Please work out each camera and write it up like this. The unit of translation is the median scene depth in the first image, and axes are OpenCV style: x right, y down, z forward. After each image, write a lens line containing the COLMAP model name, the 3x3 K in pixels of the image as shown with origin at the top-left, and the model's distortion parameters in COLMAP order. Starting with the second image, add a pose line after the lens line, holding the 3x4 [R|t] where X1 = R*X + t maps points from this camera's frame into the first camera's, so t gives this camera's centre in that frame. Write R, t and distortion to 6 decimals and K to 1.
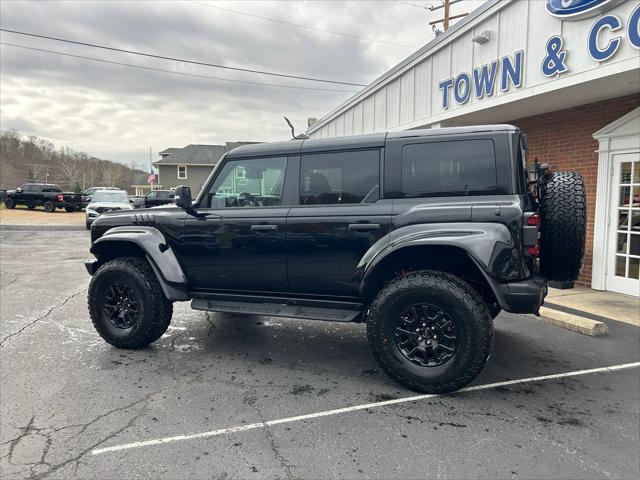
lens RADIAL K [[482.4, 0, 315.2], [0, 482.4, 243.8], [0, 0, 1]] dist [0.053627, -0.055990]
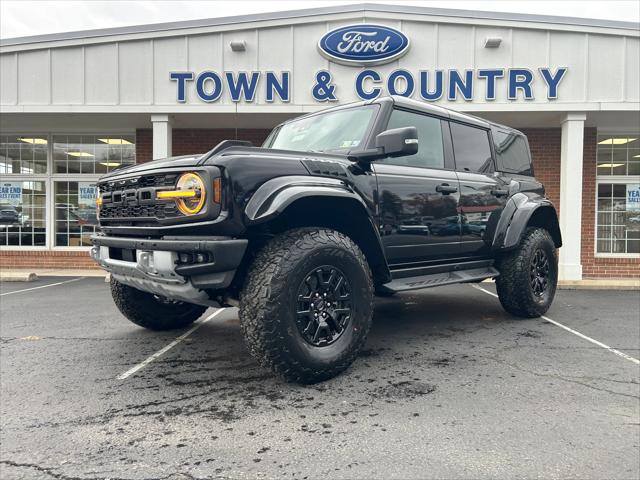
lens RADIAL K [[482.4, 0, 315.5], [0, 482.4, 240.9], [0, 0, 1]] dist [0.053627, -0.055990]
pose [[0.385781, -0.010846, 0.922527, -0.806379], [0.076017, 0.996905, -0.020068, 0.049222], [-0.919453, 0.077870, 0.385411, 0.660971]]
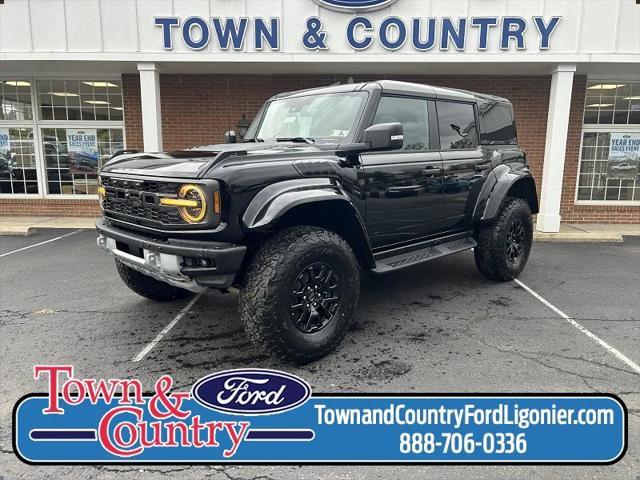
lens RADIAL K [[482.4, 0, 318.3], [0, 482.4, 241.6], [0, 0, 1]] dist [0.053627, -0.055990]
pose [[0.362923, -0.155031, 0.918832, -0.847257], [0.078161, 0.987652, 0.135770, -0.033827], [-0.928535, 0.022543, 0.370559, 0.637472]]
